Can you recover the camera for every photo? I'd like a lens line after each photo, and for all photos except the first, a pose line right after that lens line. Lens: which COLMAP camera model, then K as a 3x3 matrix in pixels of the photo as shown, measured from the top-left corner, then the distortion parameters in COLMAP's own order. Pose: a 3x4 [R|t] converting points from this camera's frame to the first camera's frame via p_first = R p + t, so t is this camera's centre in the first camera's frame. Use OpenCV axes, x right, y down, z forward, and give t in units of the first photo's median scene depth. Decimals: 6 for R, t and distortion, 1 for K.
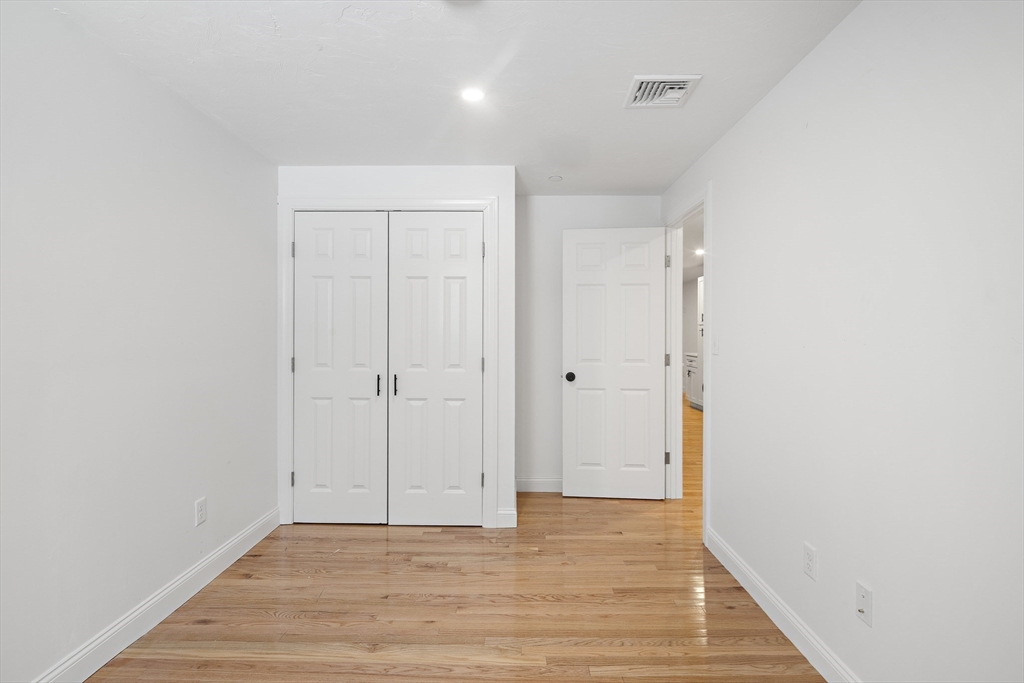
lens RADIAL K [[503.9, 0, 513.5], [0, 503.9, 338.2], [0, 0, 1]] dist [-0.001682, -0.000662]
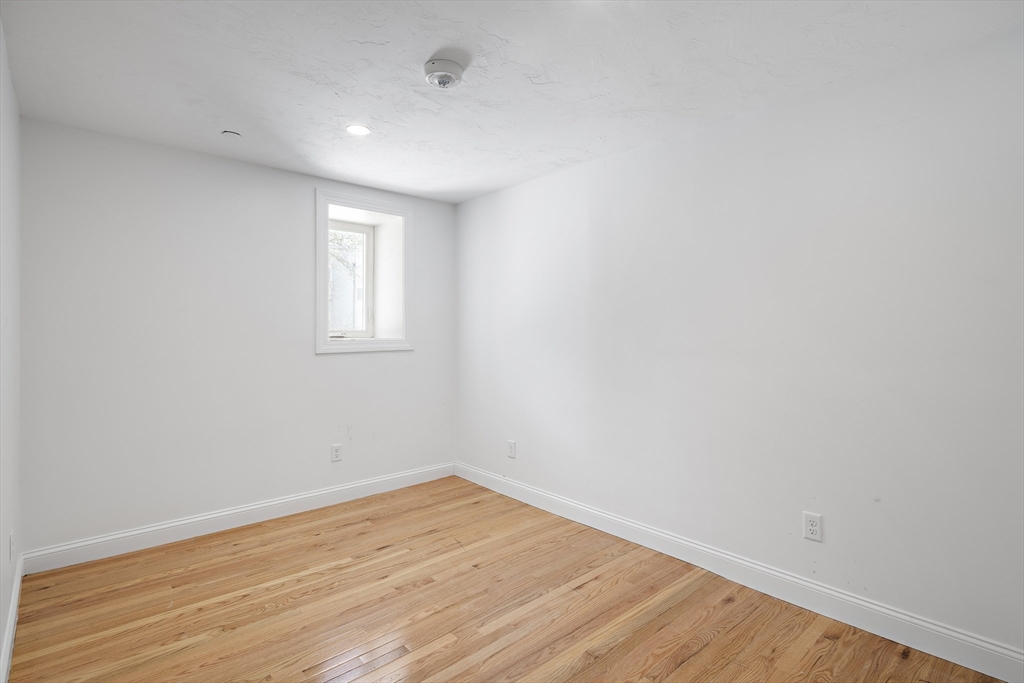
lens RADIAL K [[503.9, 0, 514.9], [0, 503.9, 338.4], [0, 0, 1]] dist [-0.001682, -0.000662]
pose [[-0.737799, 0.014696, -0.674861, 0.441165], [-0.004100, 0.999647, 0.026251, -0.024952], [0.675008, 0.022135, -0.737478, 1.455387]]
